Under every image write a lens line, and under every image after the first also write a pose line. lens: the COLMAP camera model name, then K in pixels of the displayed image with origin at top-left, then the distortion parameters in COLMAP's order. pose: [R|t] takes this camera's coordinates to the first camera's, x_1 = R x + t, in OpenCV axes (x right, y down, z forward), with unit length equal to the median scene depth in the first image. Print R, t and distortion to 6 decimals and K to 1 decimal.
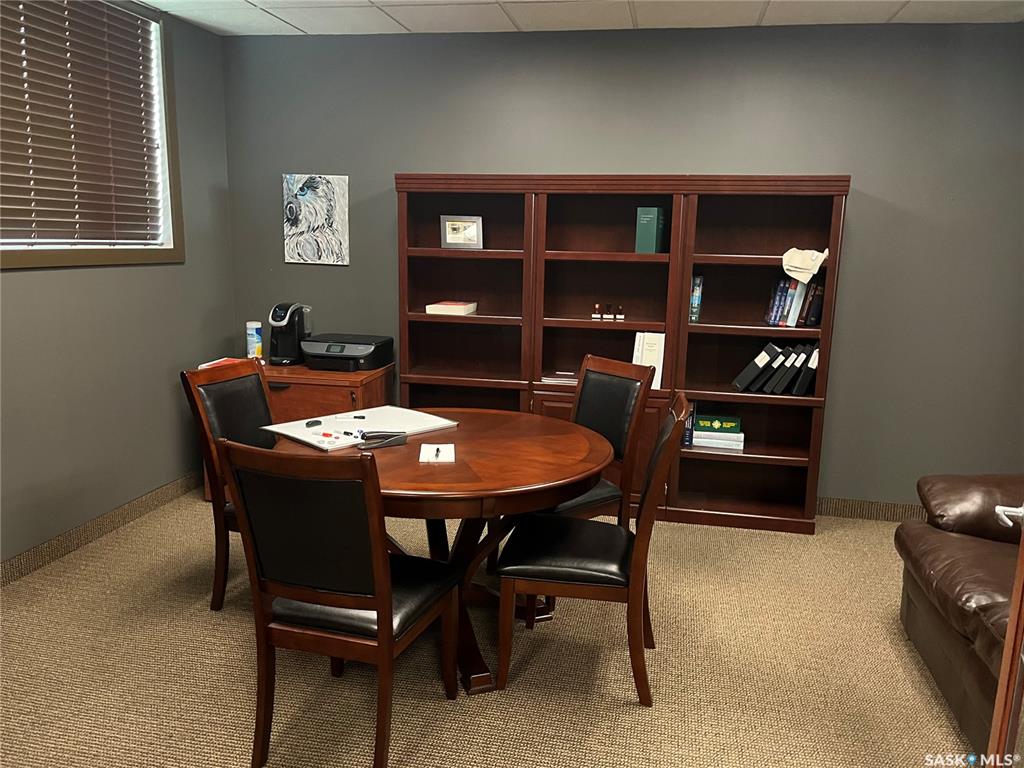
lens RADIAL K [[777.7, 0, 513.6], [0, 777.7, 394.4], [0, 0, 1]] dist [0.039958, -0.004153]
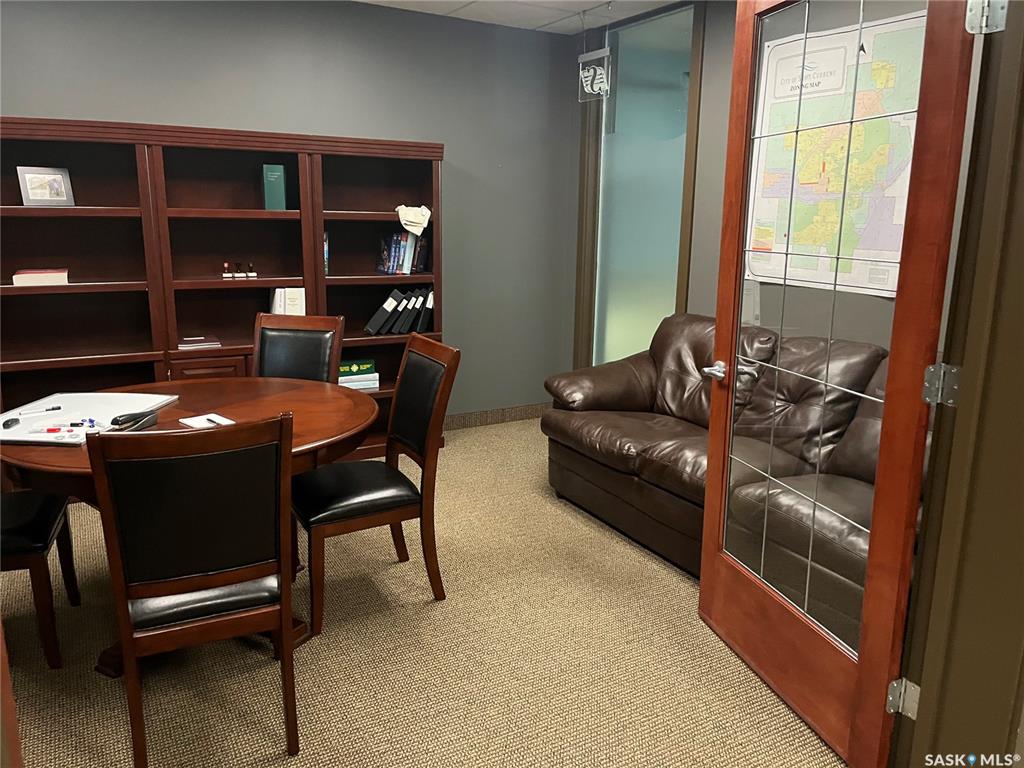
lens RADIAL K [[780.1, 0, 519.2], [0, 780.1, 380.5], [0, 0, 1]] dist [0.093815, -0.108534]
pose [[0.754558, -0.151751, 0.638447, -0.282228], [0.128900, 0.988216, 0.082544, -0.005495], [-0.643450, 0.020012, 0.765227, 0.012097]]
